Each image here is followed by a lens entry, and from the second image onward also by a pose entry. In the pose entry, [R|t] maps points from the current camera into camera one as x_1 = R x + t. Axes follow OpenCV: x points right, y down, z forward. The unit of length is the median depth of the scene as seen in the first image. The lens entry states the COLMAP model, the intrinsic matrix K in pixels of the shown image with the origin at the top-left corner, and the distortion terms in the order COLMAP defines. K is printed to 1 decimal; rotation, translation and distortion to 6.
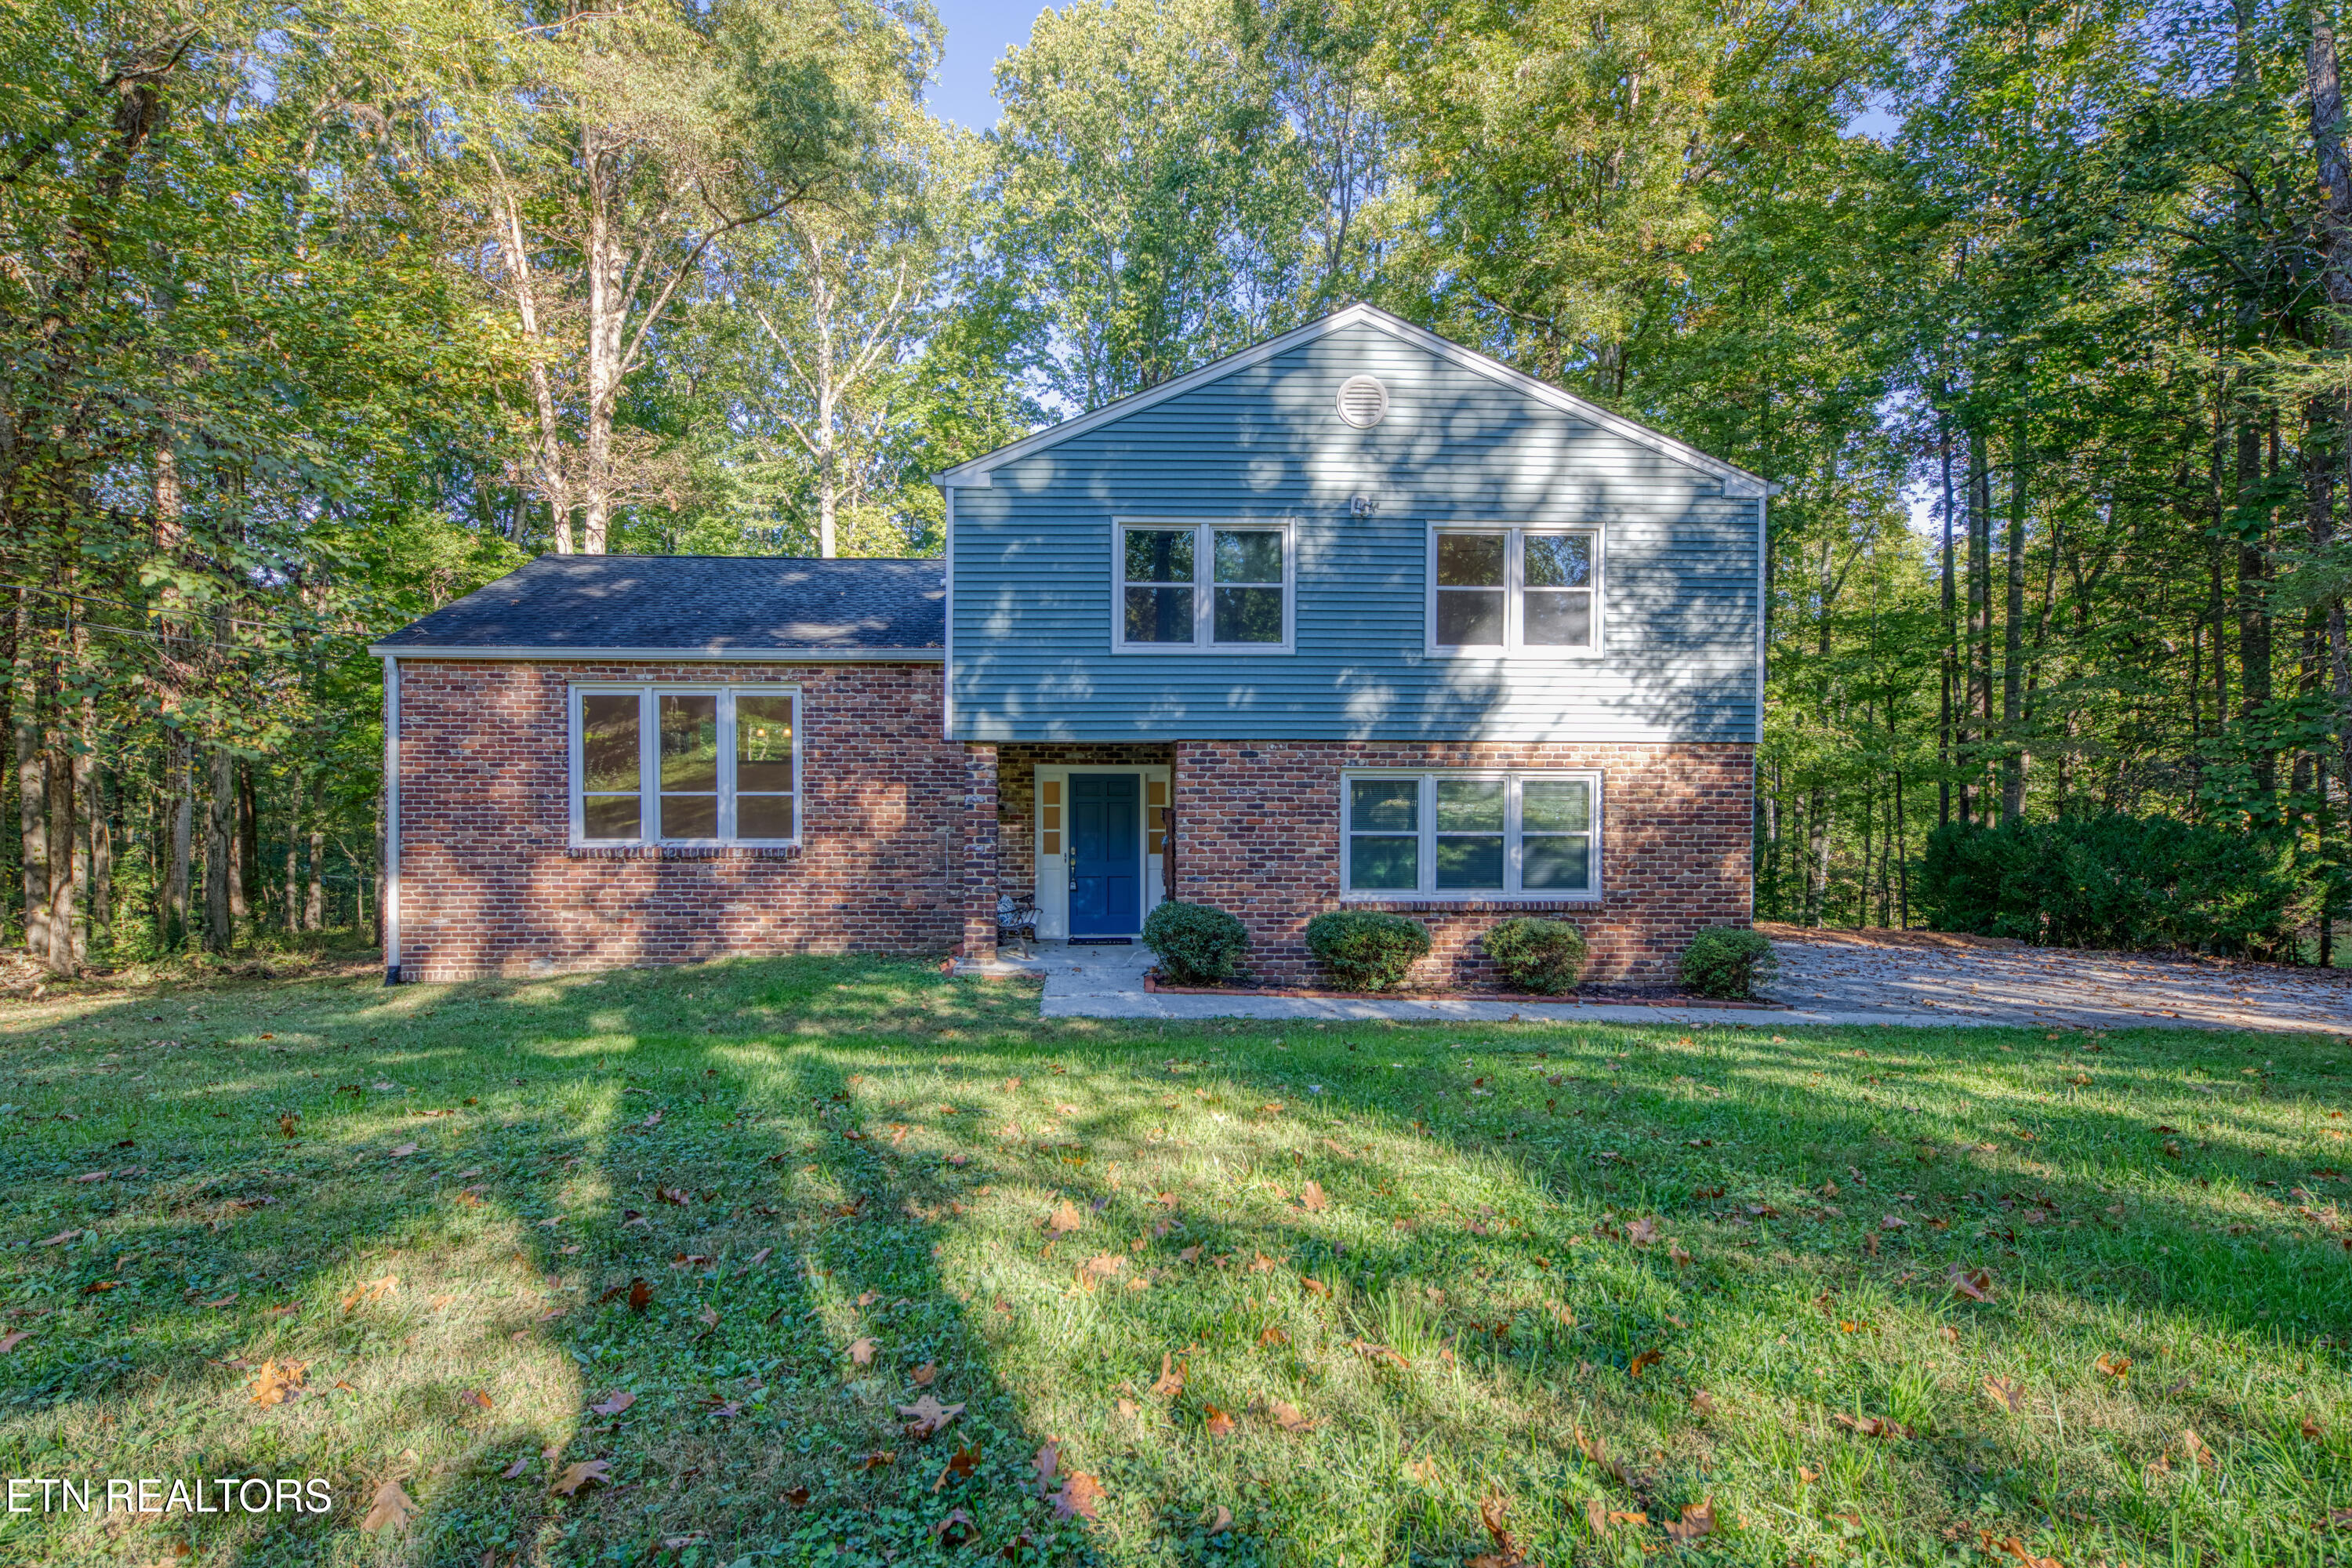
lens RADIAL K [[1235.2, 0, 1176.0], [0, 1235.2, 784.0], [0, 0, 1]] dist [-0.003557, -0.001091]
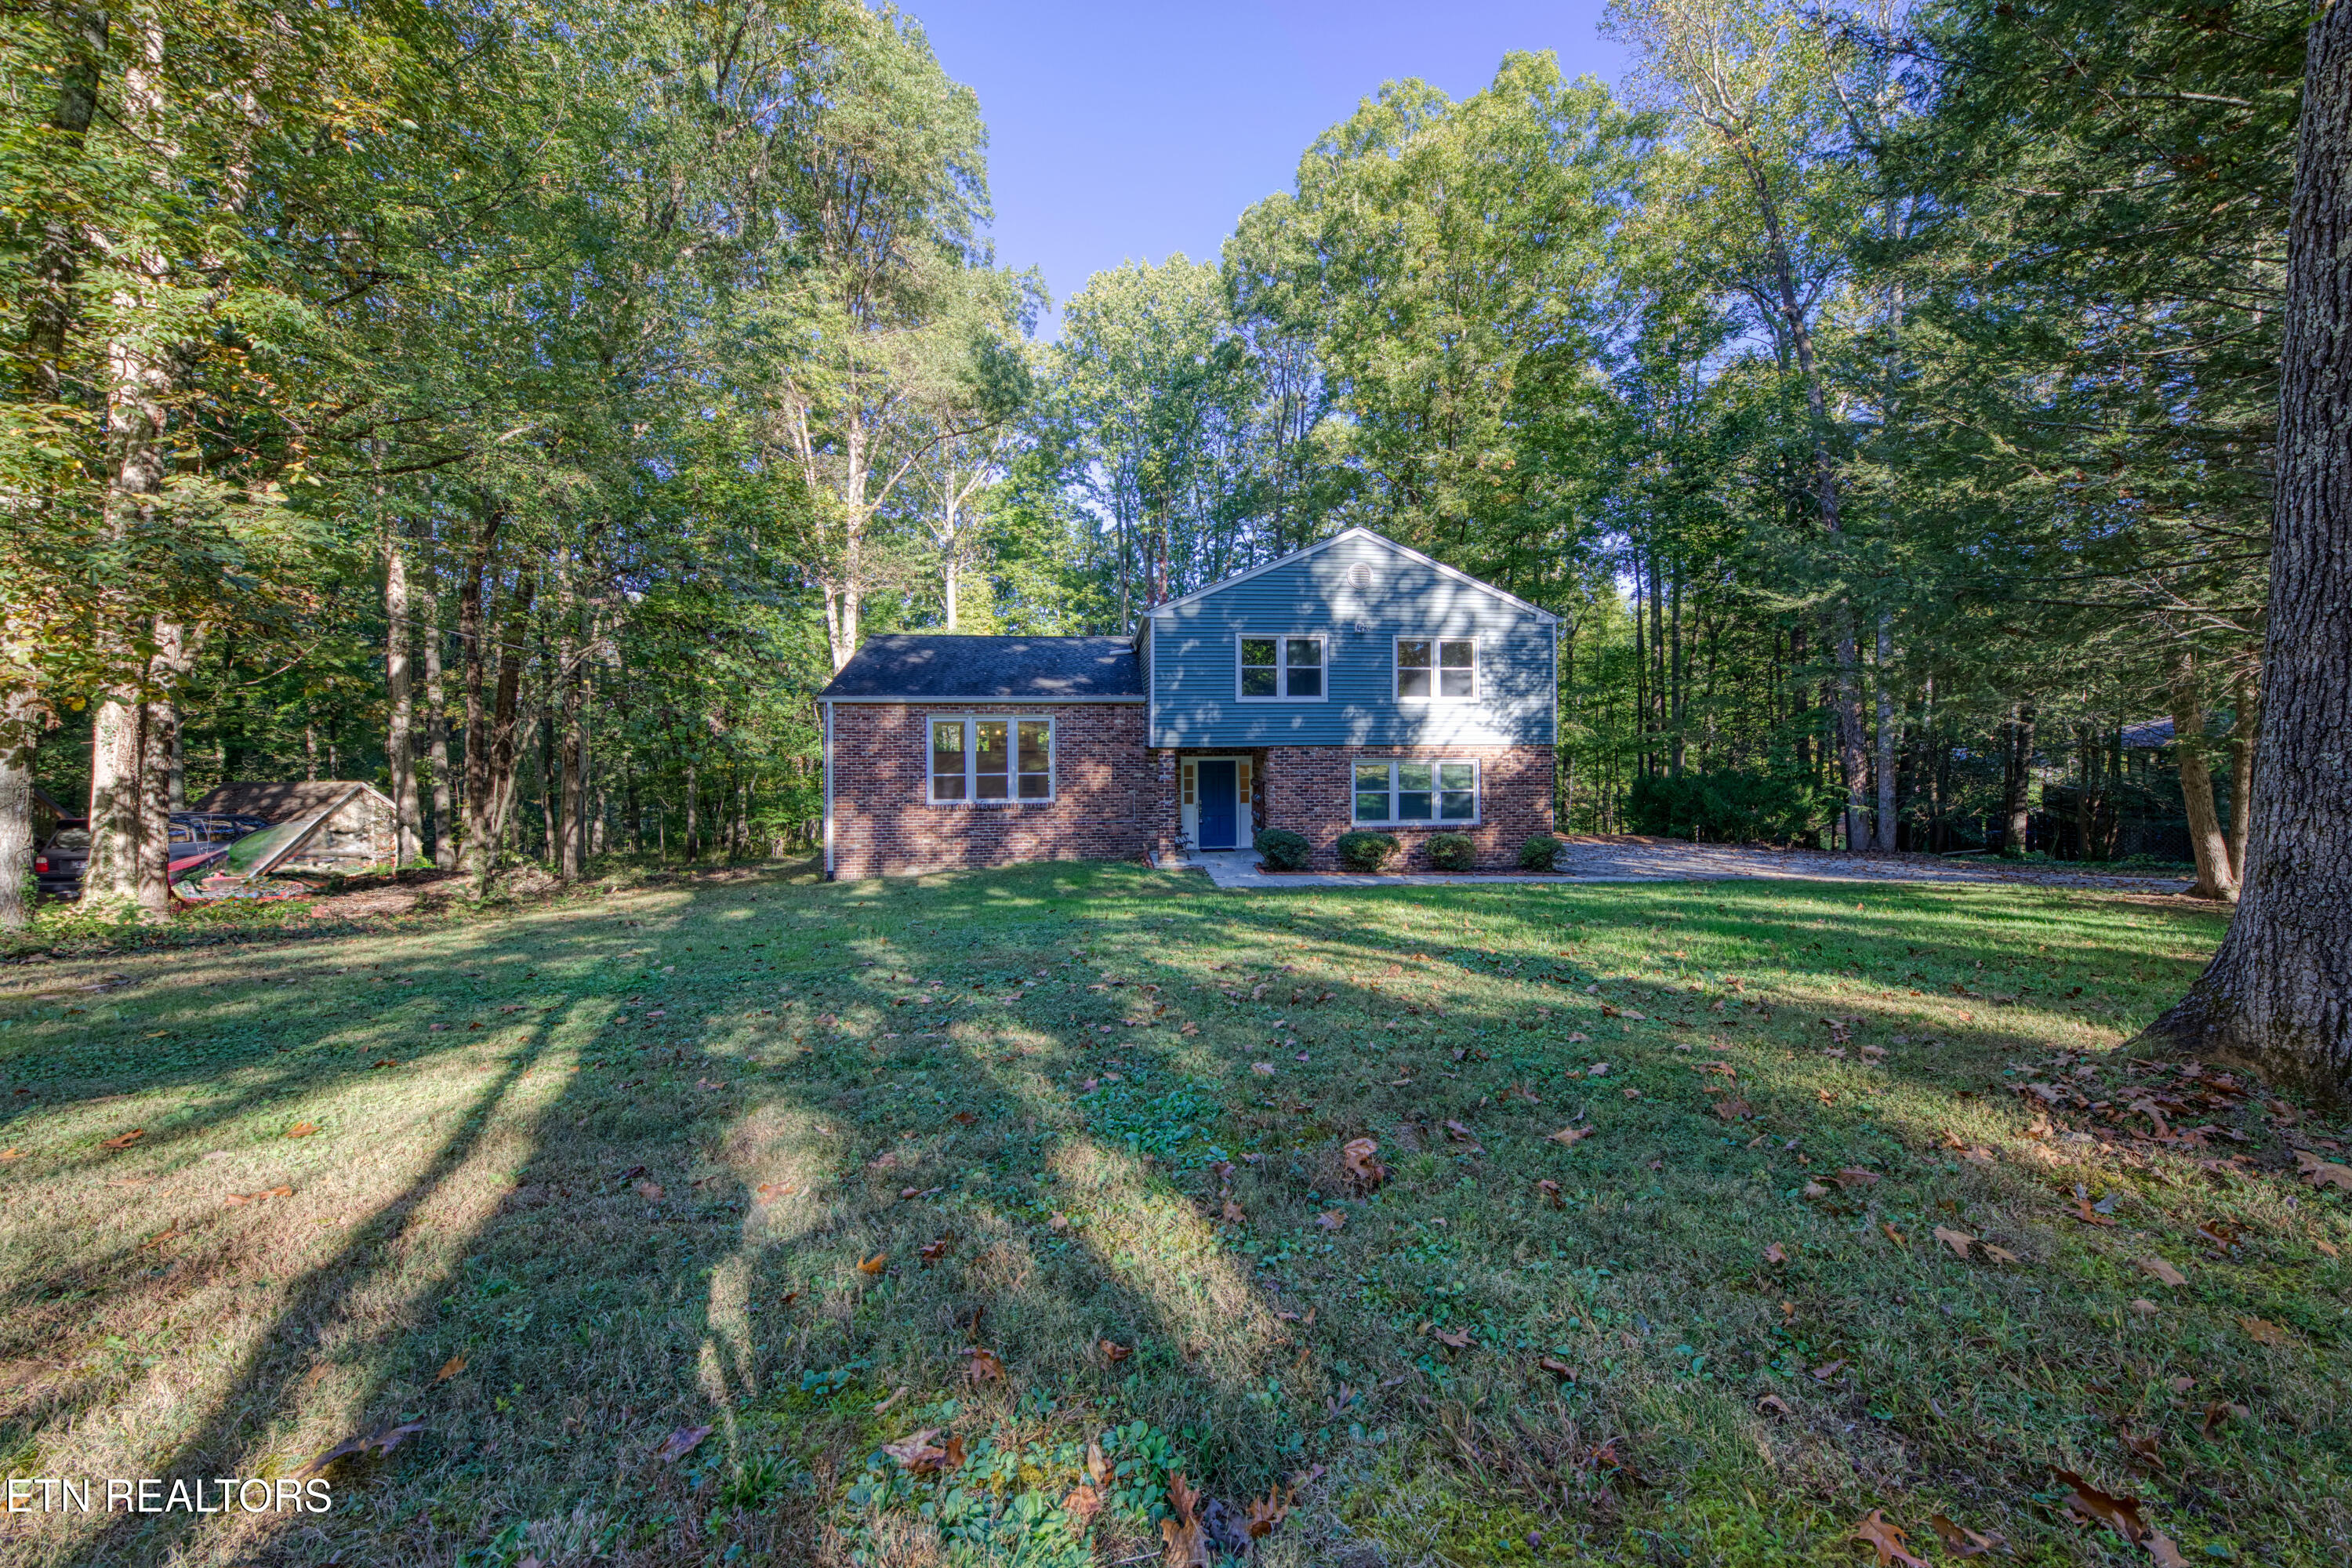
lens RADIAL K [[900.9, 0, 1178.4], [0, 900.9, 715.6], [0, 0, 1]] dist [0.000971, 0.000025]
pose [[0.996361, -0.008783, 0.084779, -0.249653], [0.010798, 0.999669, -0.023346, -0.048861], [-0.084546, 0.024177, 0.996126, -0.396019]]
